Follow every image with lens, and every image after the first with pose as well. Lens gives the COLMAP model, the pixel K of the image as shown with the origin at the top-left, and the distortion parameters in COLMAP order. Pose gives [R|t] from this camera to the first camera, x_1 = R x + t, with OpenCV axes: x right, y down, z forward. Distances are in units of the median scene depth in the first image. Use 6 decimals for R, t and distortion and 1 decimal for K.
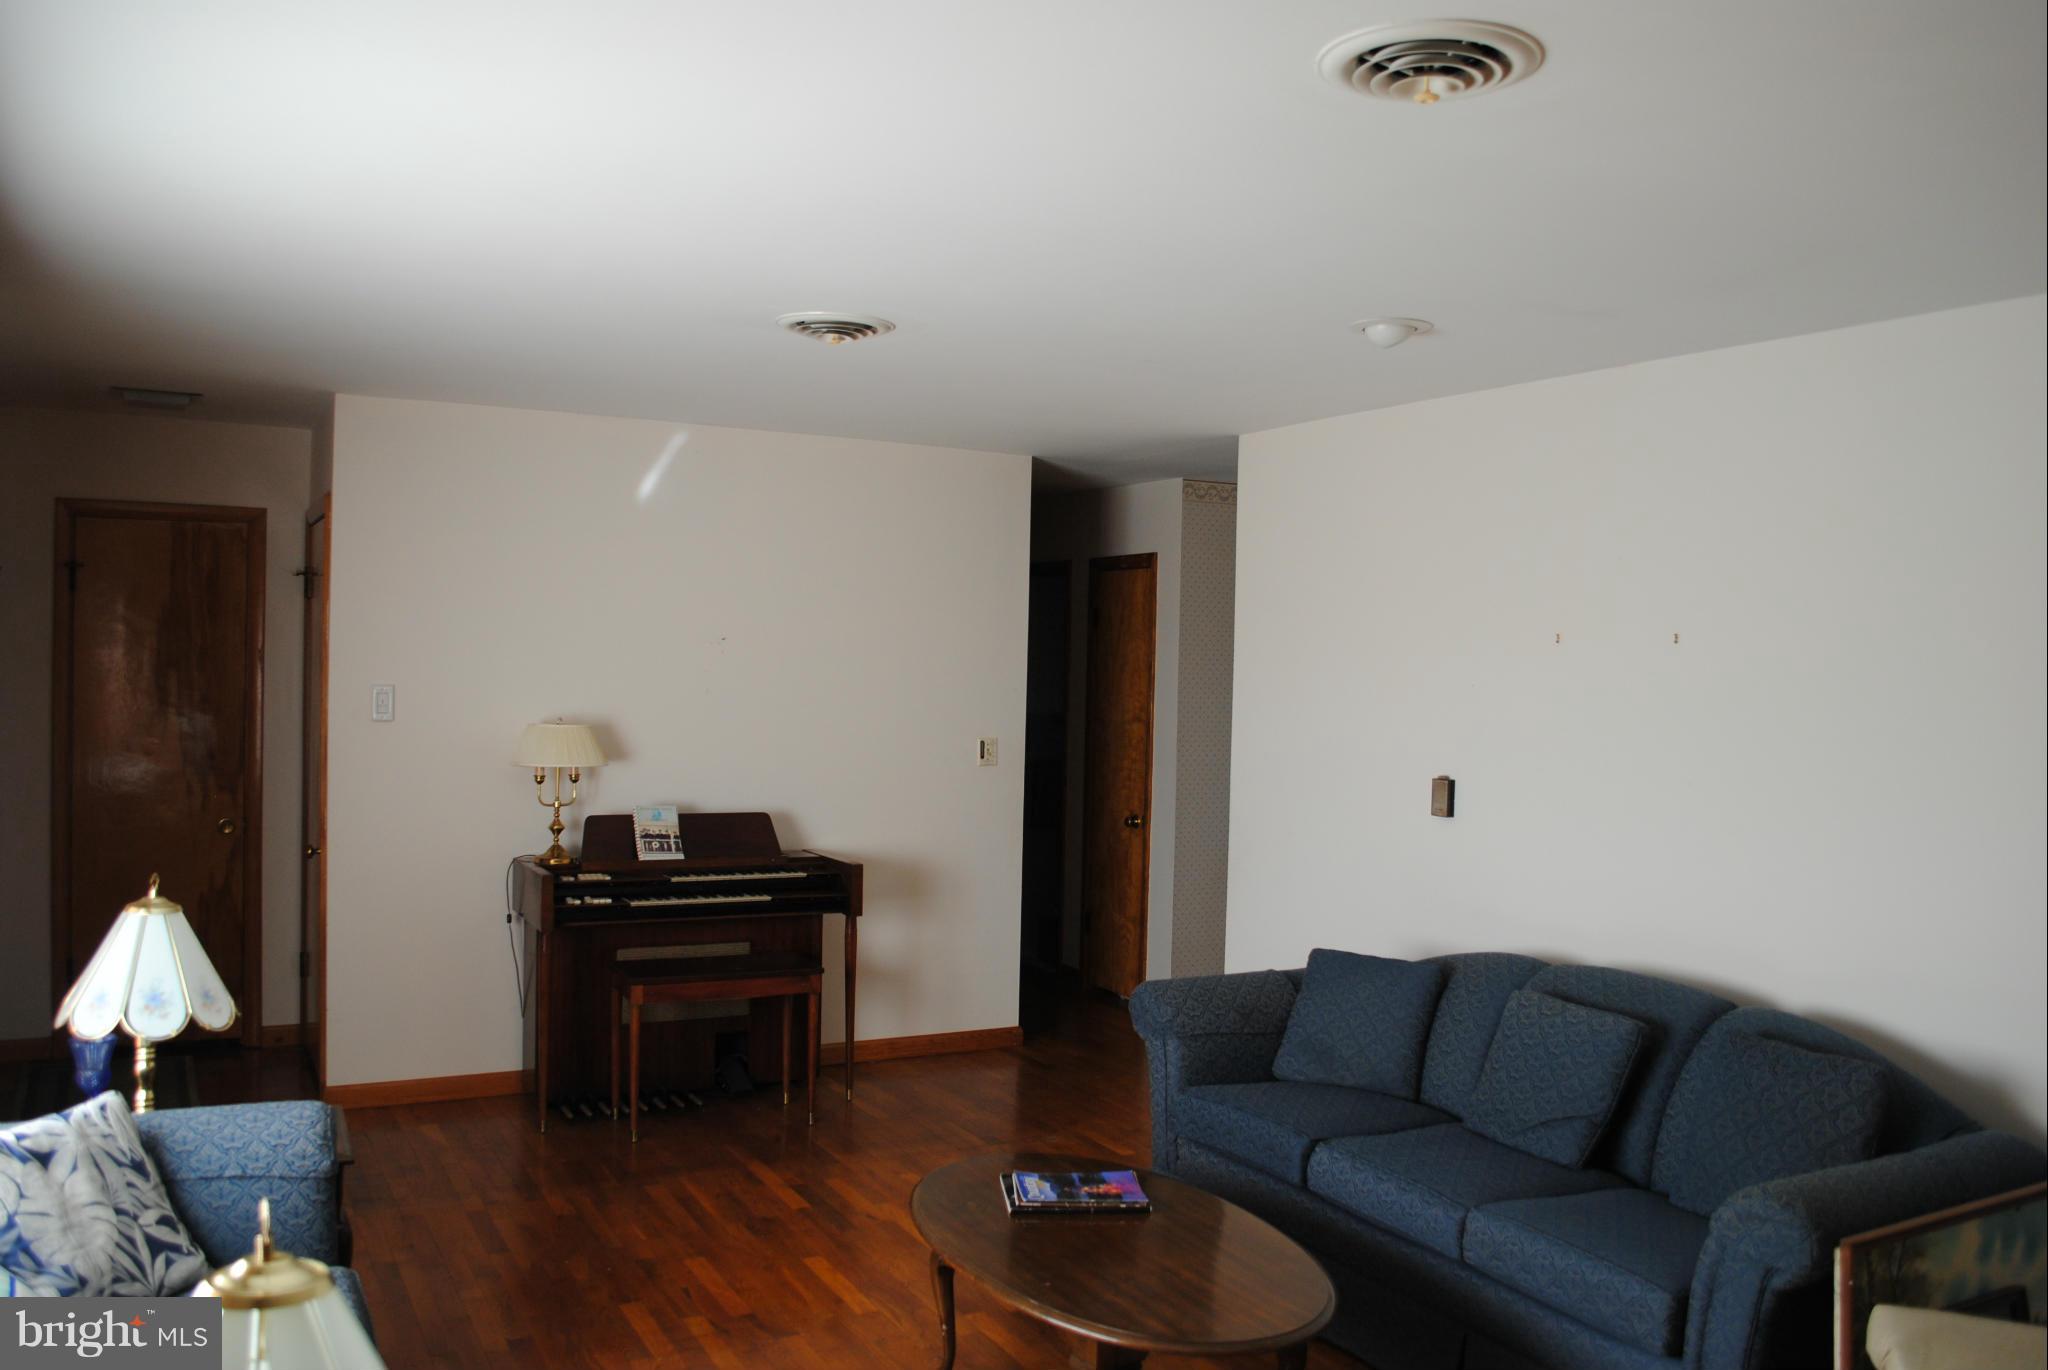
lens RADIAL K [[1597.4, 0, 1024.0], [0, 1597.4, 685.0], [0, 0, 1]] dist [-0.088162, 0.006754]
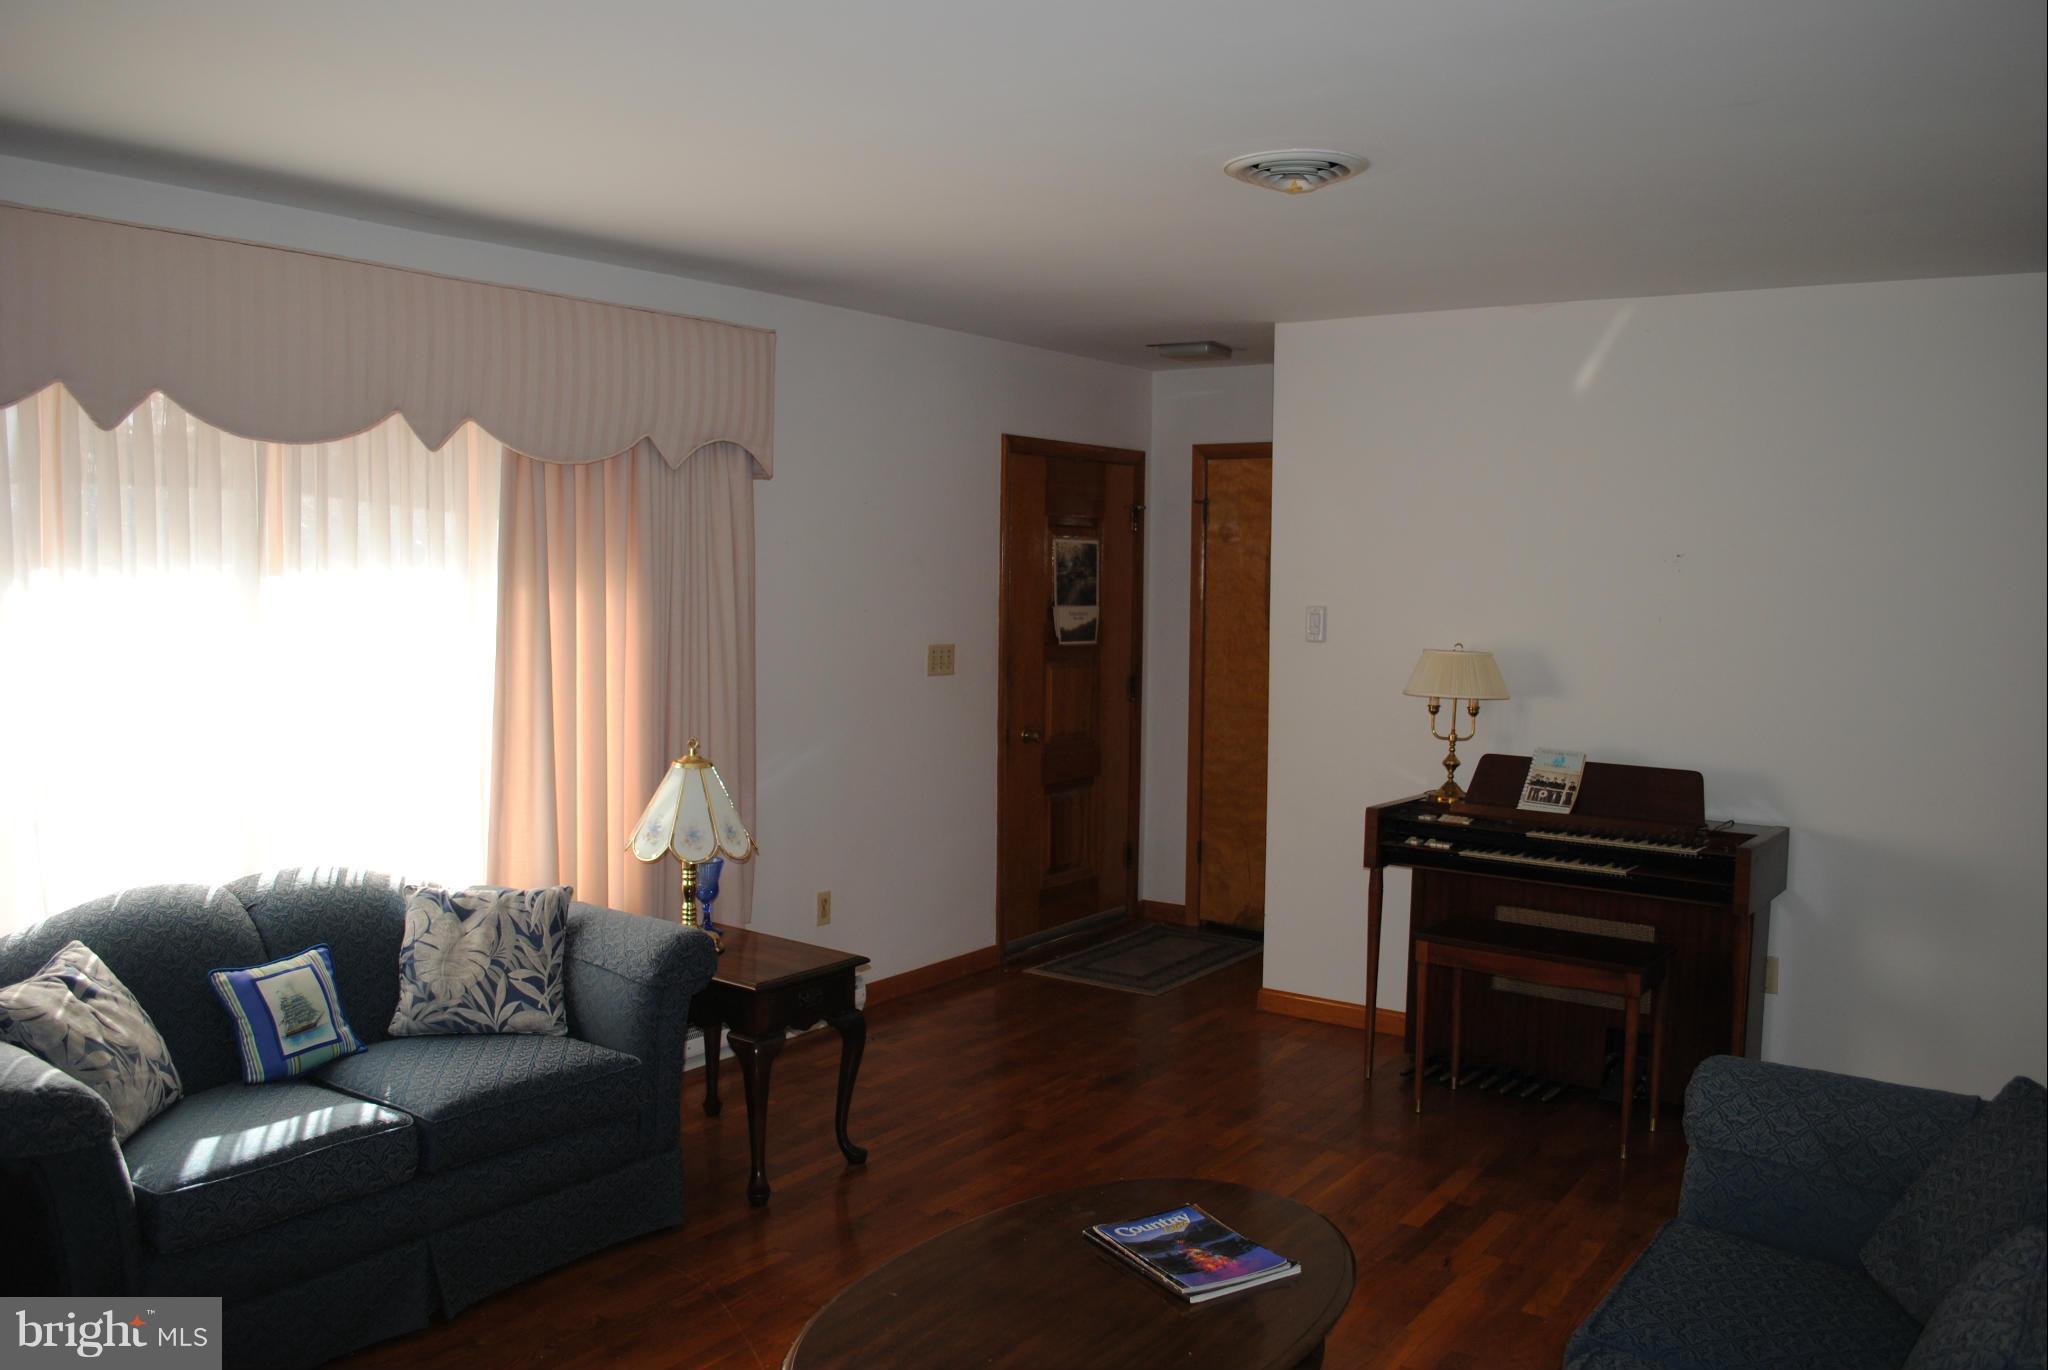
lens RADIAL K [[1635.4, 0, 1023.6], [0, 1635.4, 649.8], [0, 0, 1]] dist [-0.087796, 0.000748]
pose [[0.439936, 0.030260, -0.897519, 0.440403], [-0.017300, 0.999532, 0.025220, 0.005074], [0.897863, 0.004432, 0.440253, 0.364907]]
